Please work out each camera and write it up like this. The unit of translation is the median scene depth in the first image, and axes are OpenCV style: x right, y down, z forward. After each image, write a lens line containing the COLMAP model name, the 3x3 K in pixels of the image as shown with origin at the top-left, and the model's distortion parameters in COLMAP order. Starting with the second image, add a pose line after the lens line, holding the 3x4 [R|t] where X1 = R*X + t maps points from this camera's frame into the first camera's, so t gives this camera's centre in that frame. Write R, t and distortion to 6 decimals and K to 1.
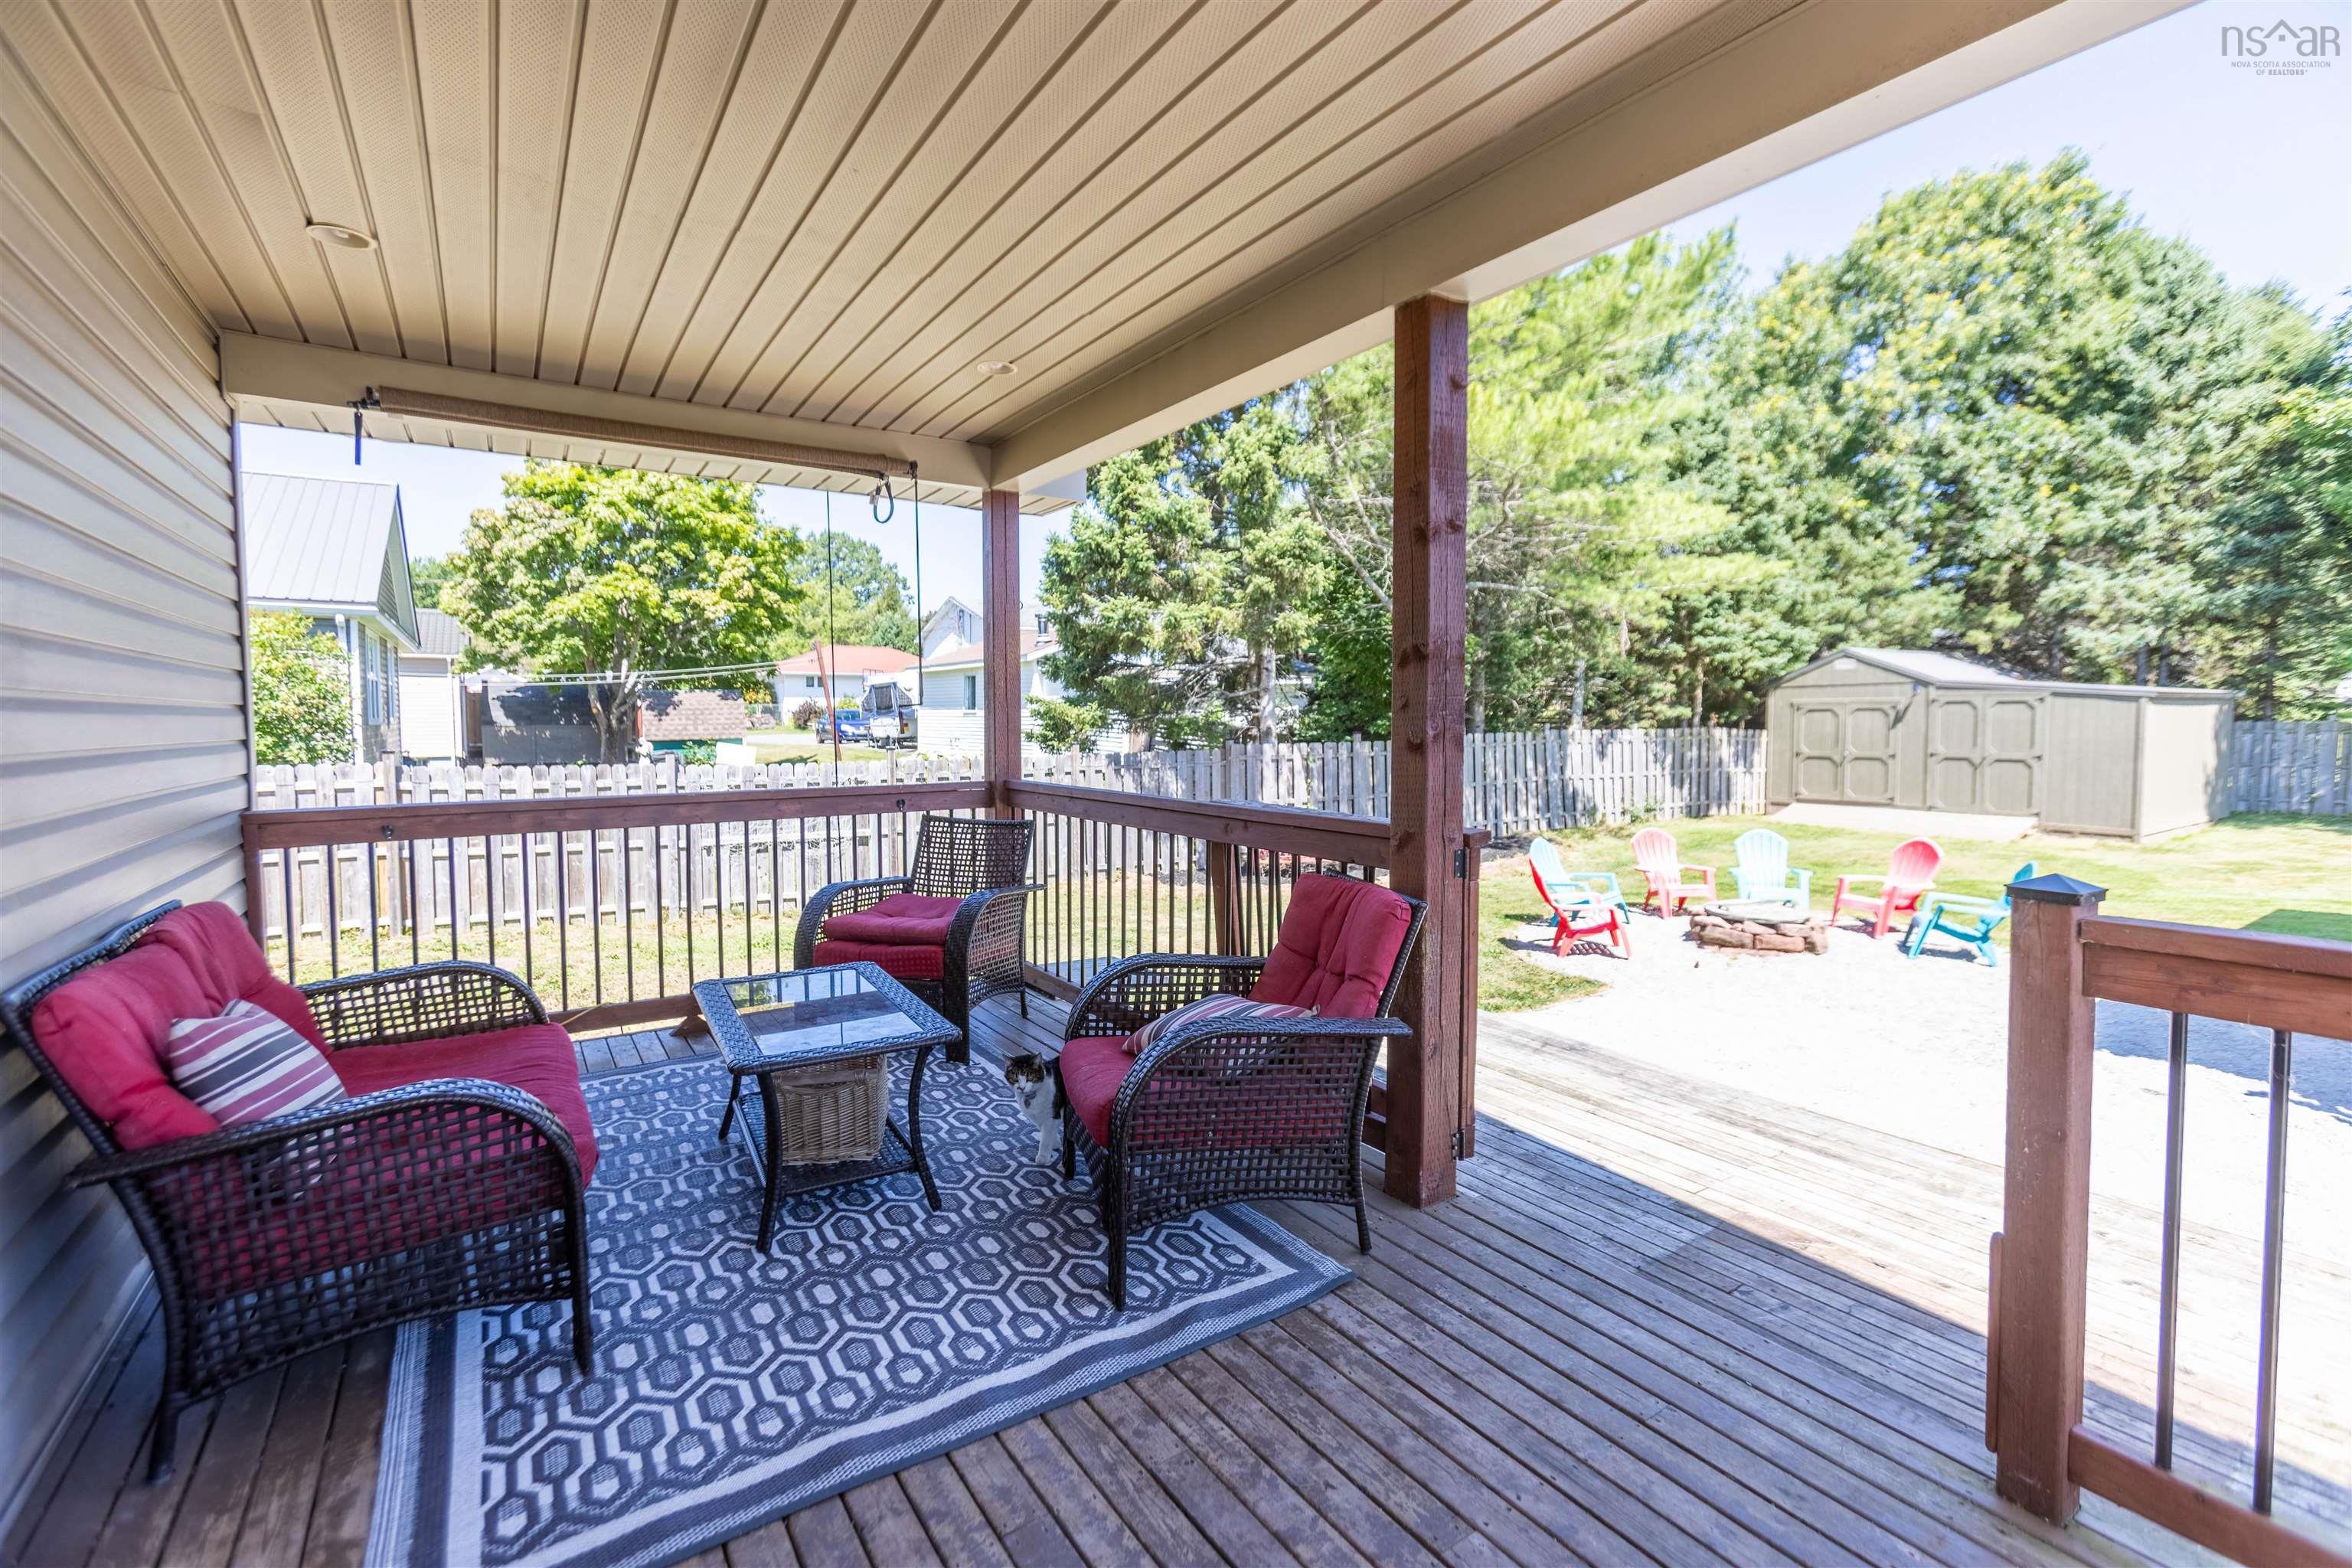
lens RADIAL K [[1037.7, 0, 1192.3], [0, 1037.7, 773.0], [0, 0, 1]] dist [-0.009305, 0.009341]
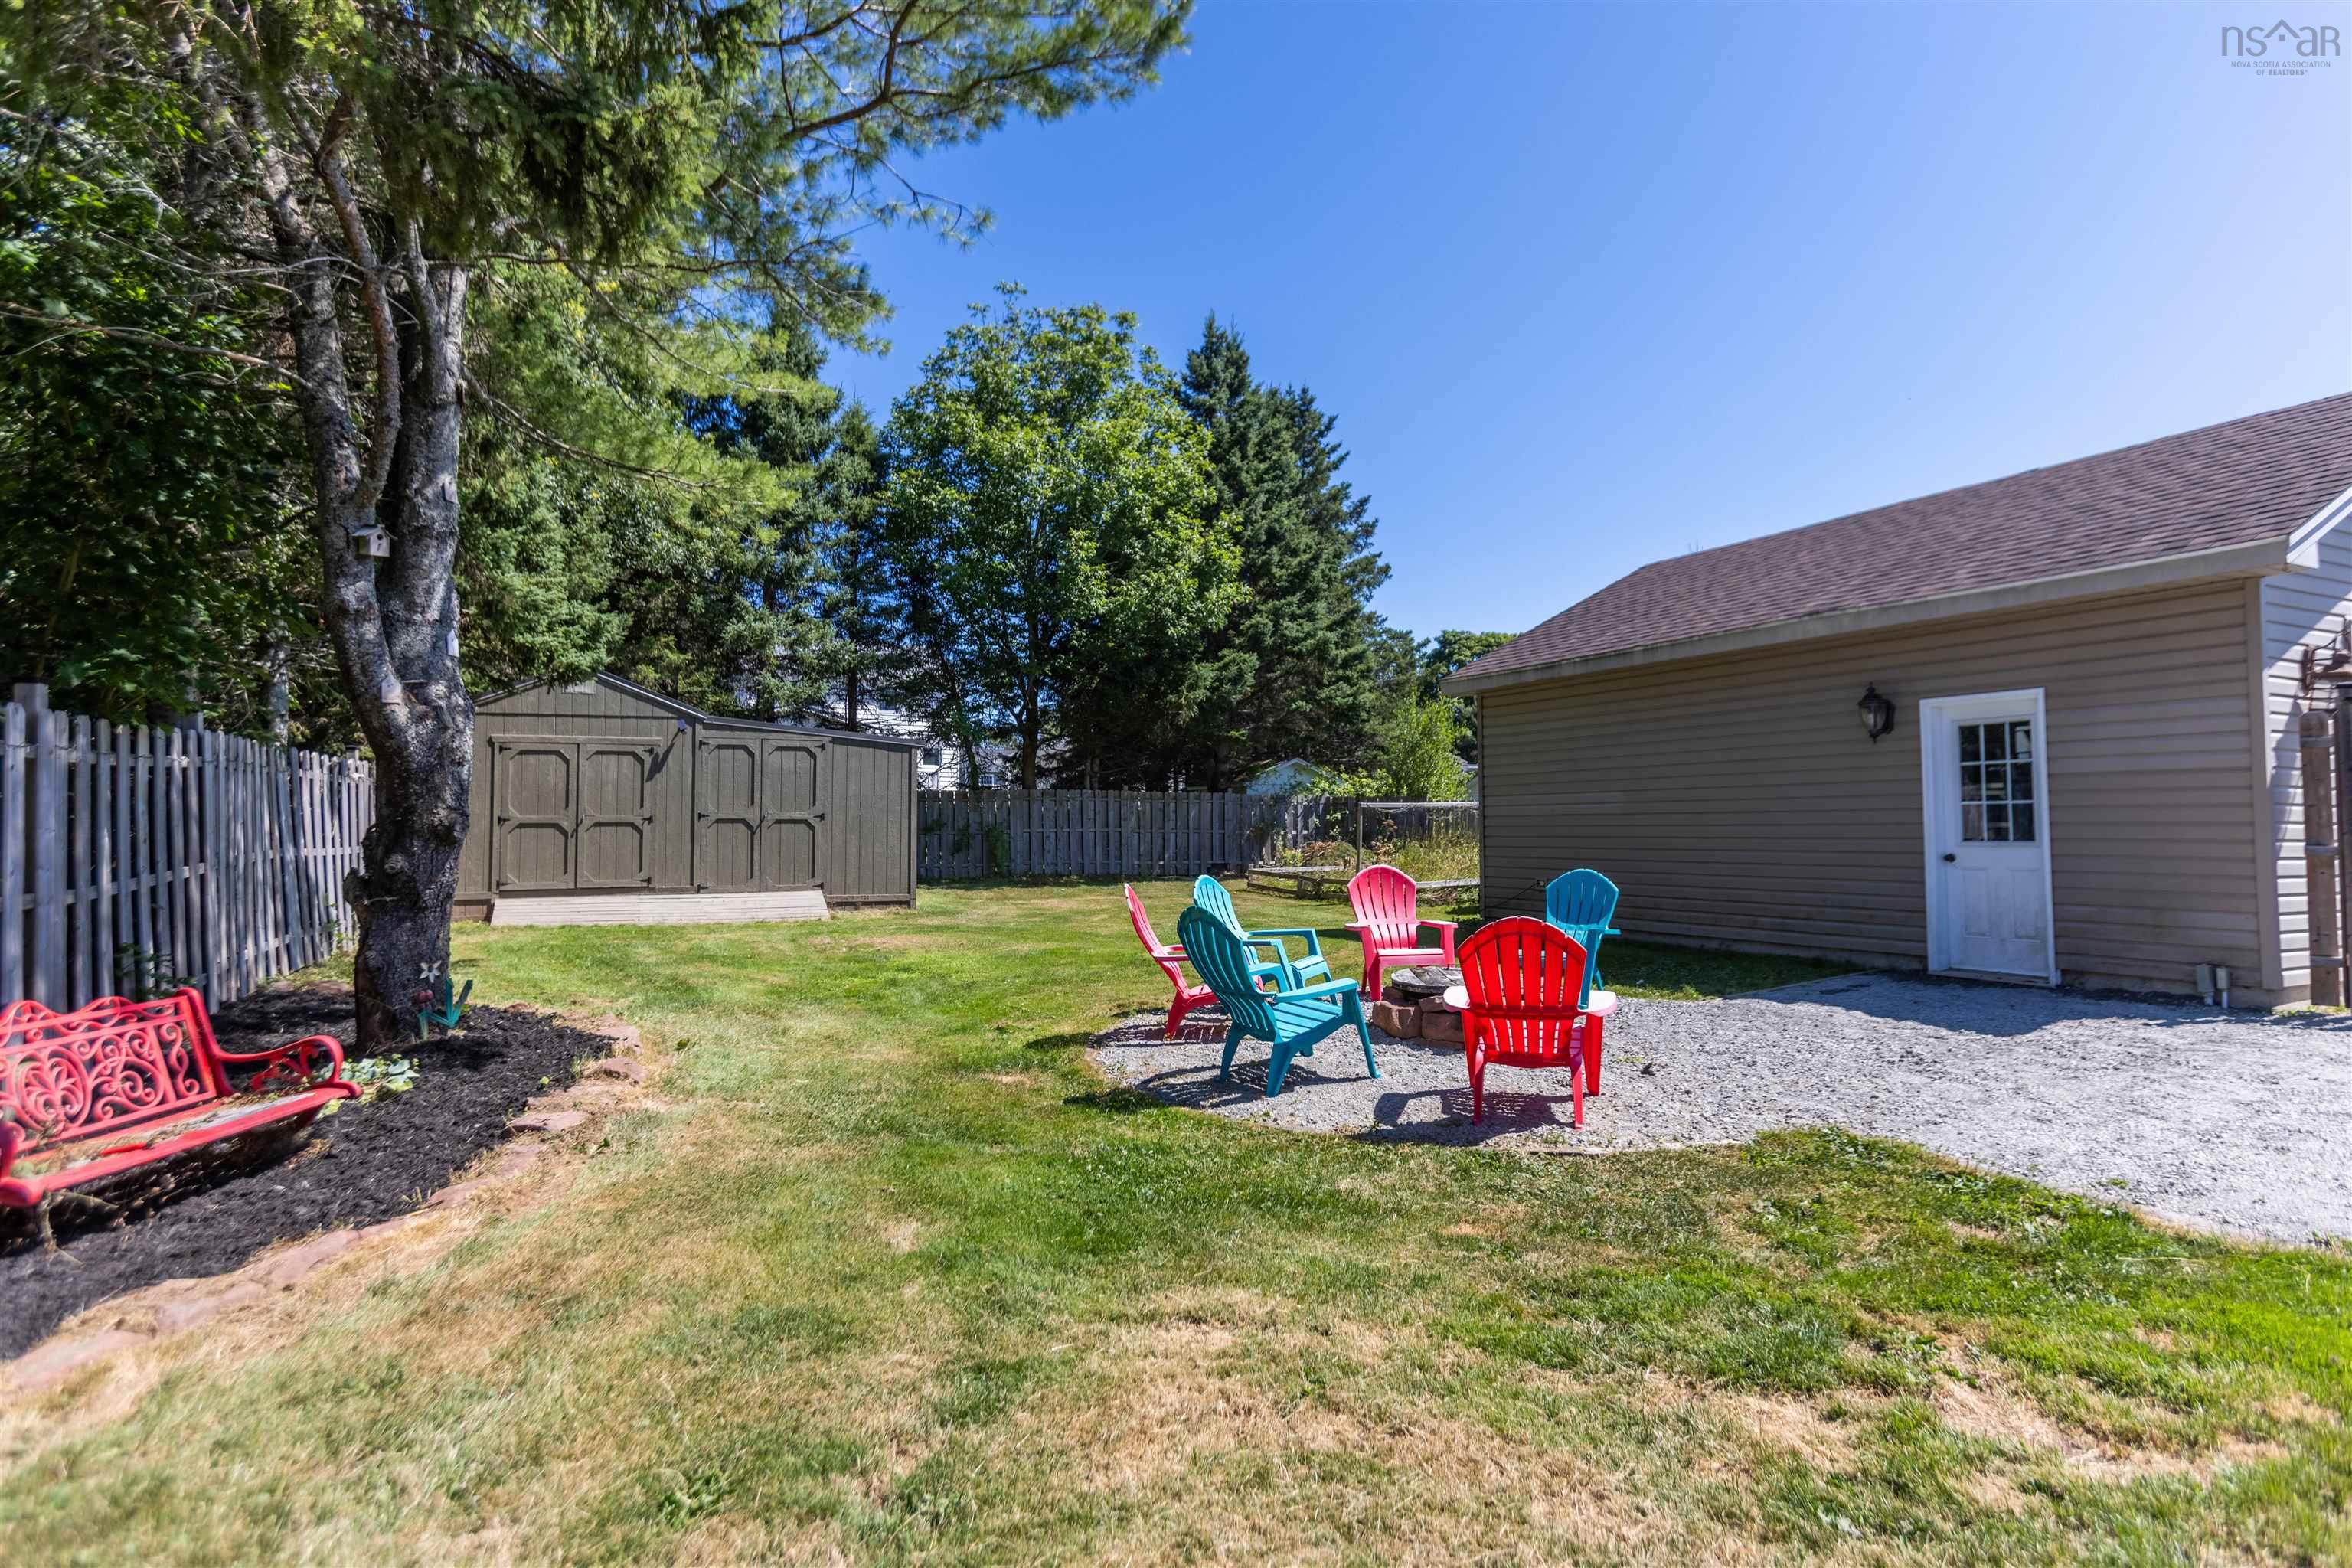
lens RADIAL K [[1281.8, 0, 1176.0], [0, 1281.8, 784.0], [0, 0, 1]] dist [-0.051795, 0.090110]
pose [[0.175974, 0.039053, 0.983620, -0.118945], [0.052321, 0.997429, -0.048961, 0.020836], [-0.983003, 0.060080, 0.173478, 0.478011]]
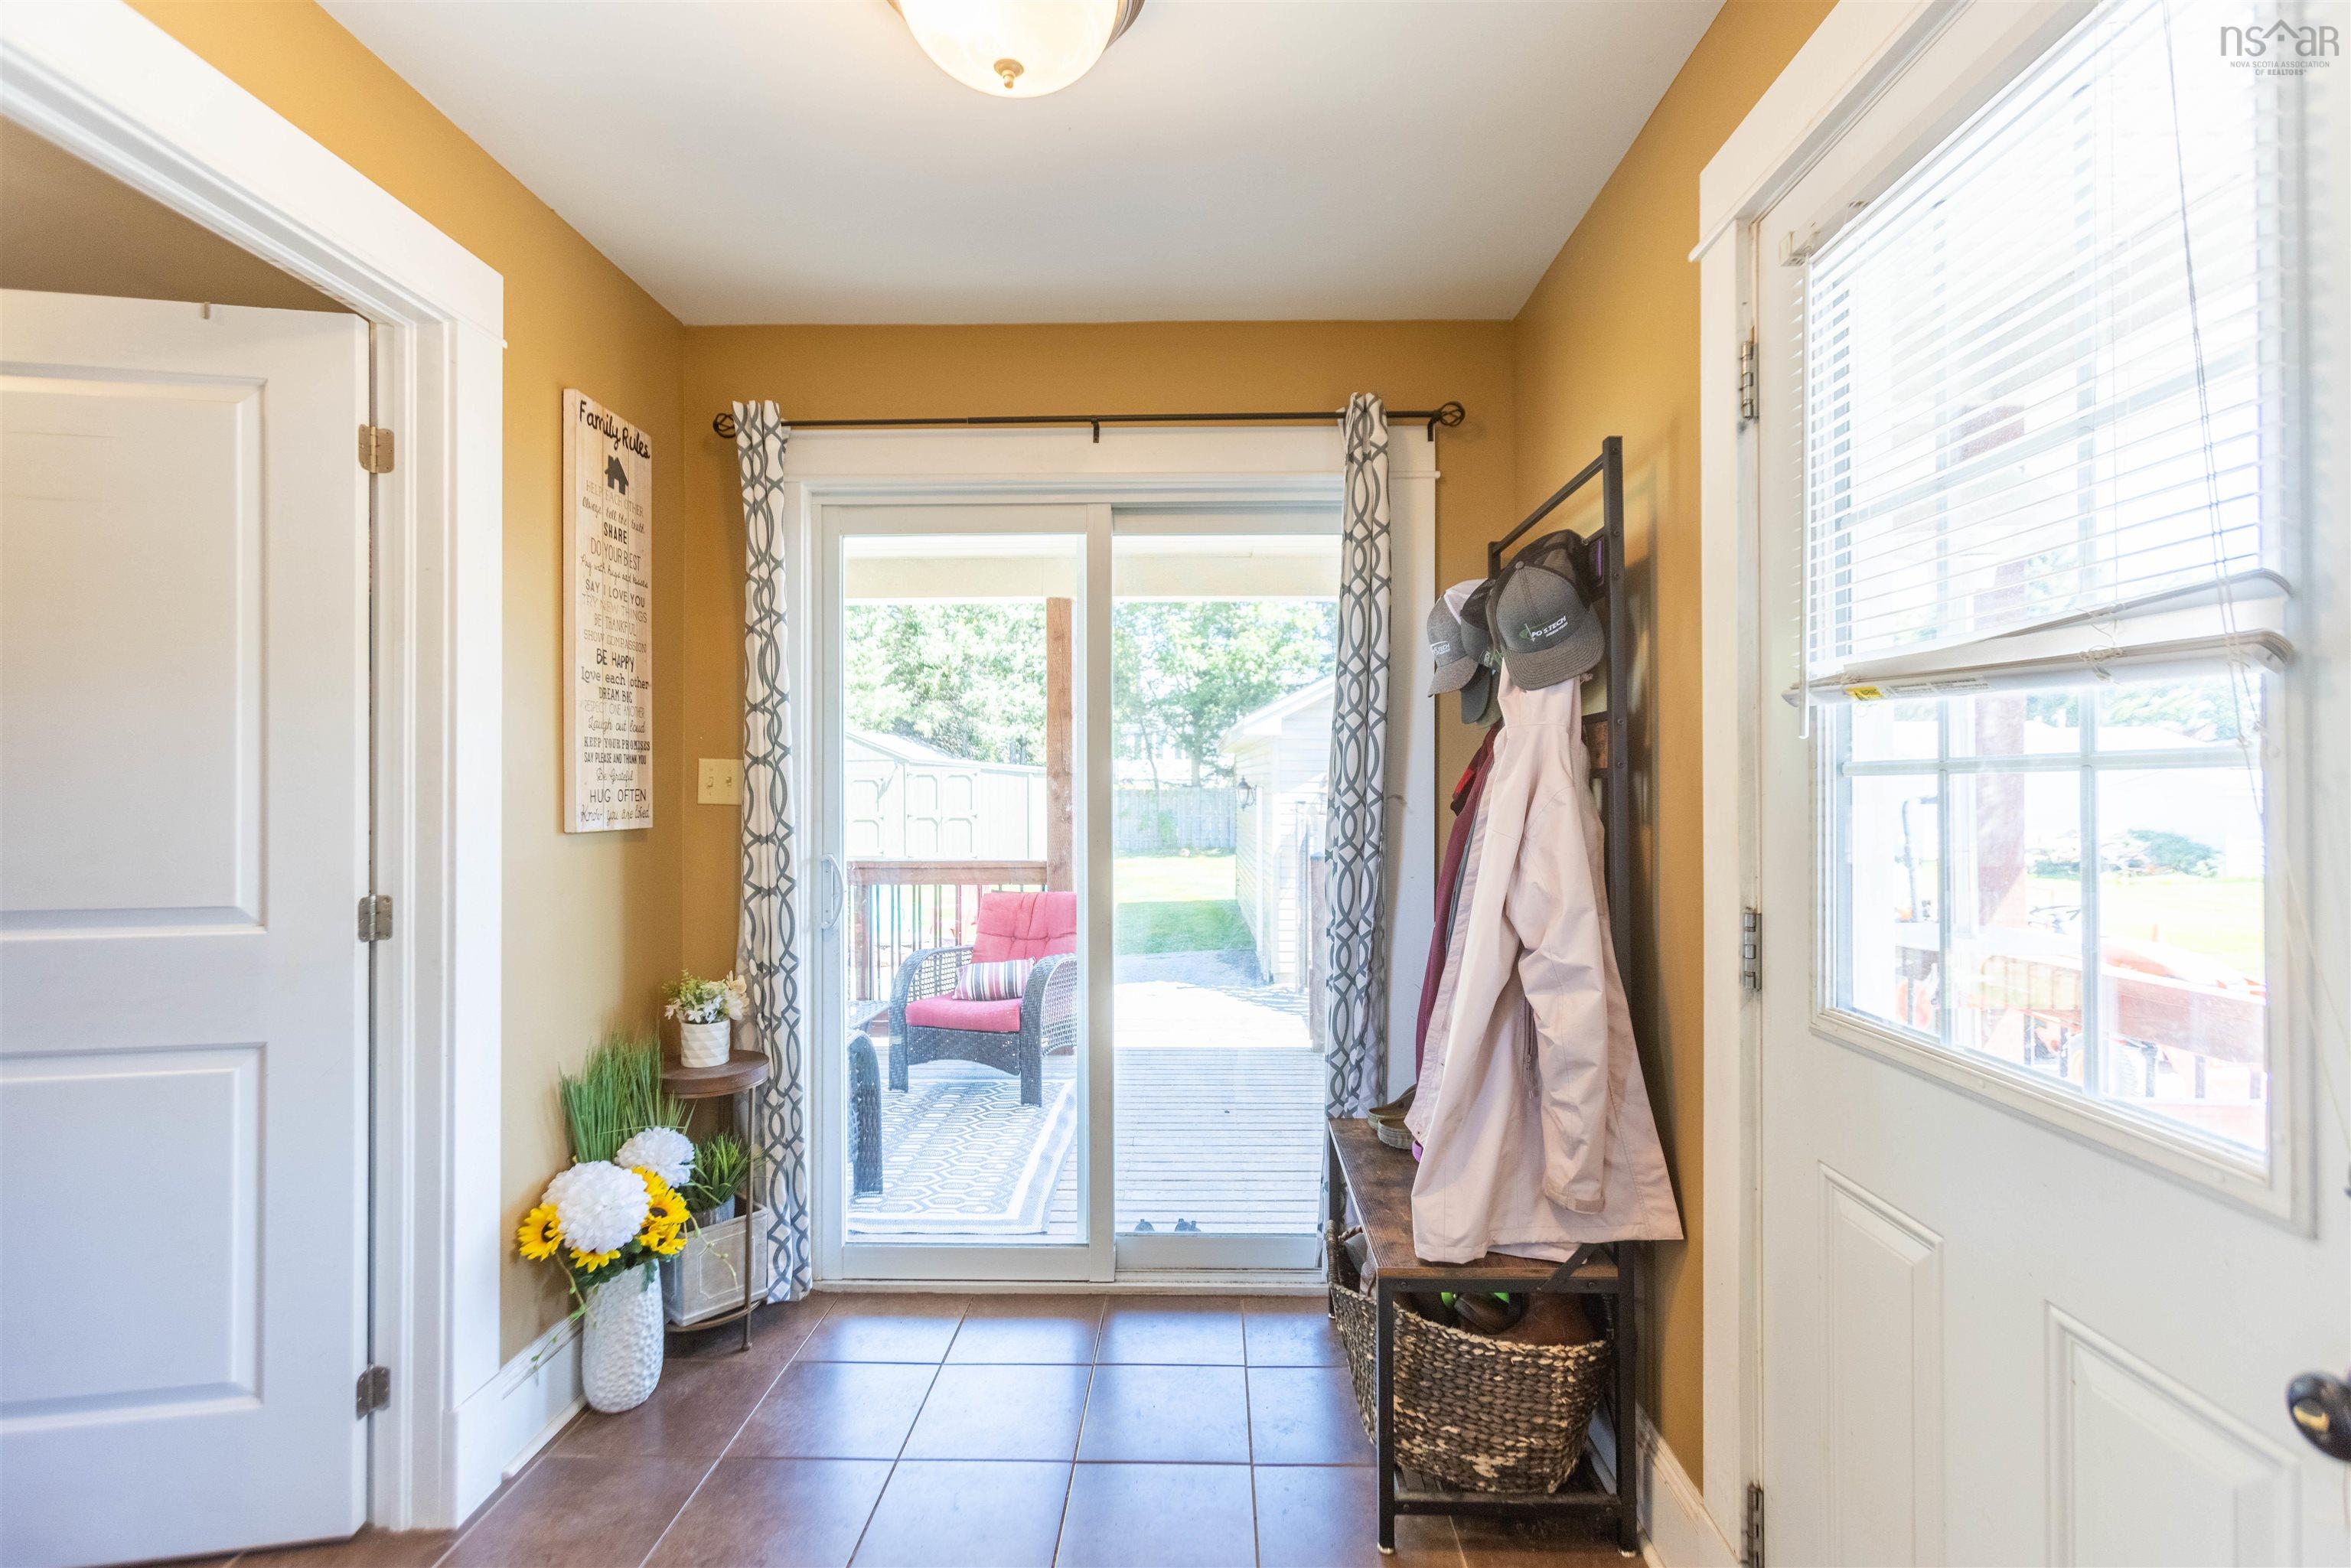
lens RADIAL K [[1054.1, 0, 1185.3], [0, 1054.1, 776.0], [0, 0, 1]] dist [-0.024097, 0.024503]
pose [[0.578316, 0.006815, 0.815785, -0.148626], [0.040669, 0.998481, -0.037172, -0.003473], [-0.814799, 0.054674, 0.577160, -0.041802]]
